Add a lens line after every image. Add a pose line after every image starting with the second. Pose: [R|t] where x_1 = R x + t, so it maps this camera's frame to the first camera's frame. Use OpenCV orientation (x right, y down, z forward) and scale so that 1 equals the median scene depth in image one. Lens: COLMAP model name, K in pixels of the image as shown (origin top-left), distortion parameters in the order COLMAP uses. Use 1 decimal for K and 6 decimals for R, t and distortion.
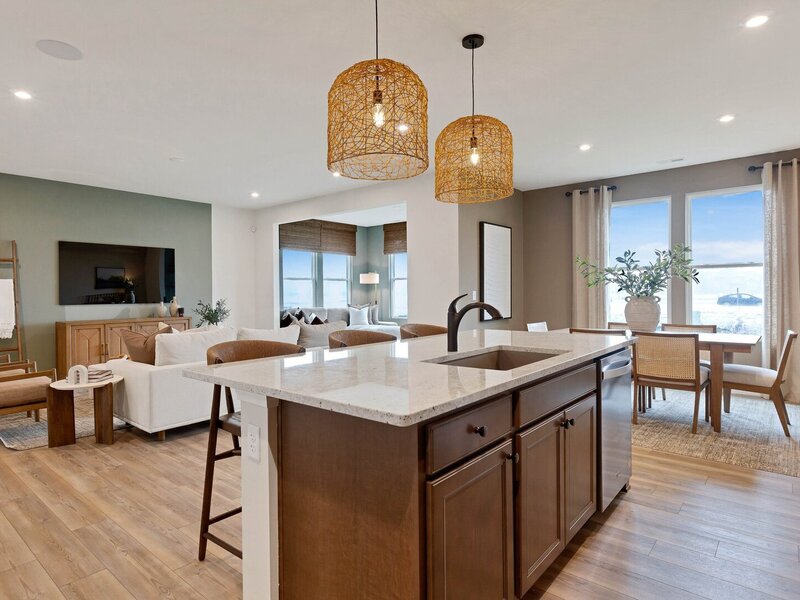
lens RADIAL K [[462.0, 0, 400.0], [0, 462.0, 300.0], [0, 0, 1]] dist [-0.000248, -0.000031]
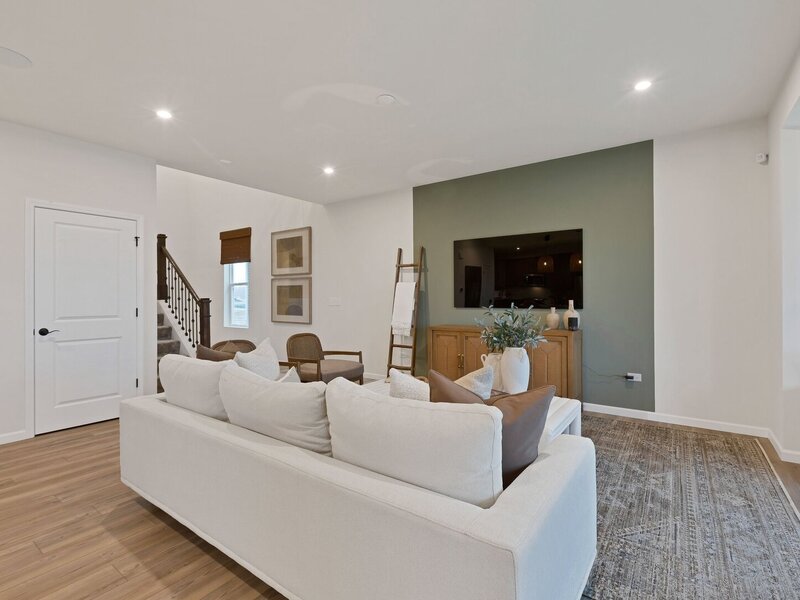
lens RADIAL K [[398.1, 0, 400.0], [0, 398.1, 300.0], [0, 0, 1]] dist [-0.003452, 0.000011]
pose [[0.072310, 0.011627, -0.997314, 0.230630], [-0.012947, 0.999859, 0.010718, -0.035739], [0.997298, 0.012137, 0.072450, 2.378426]]
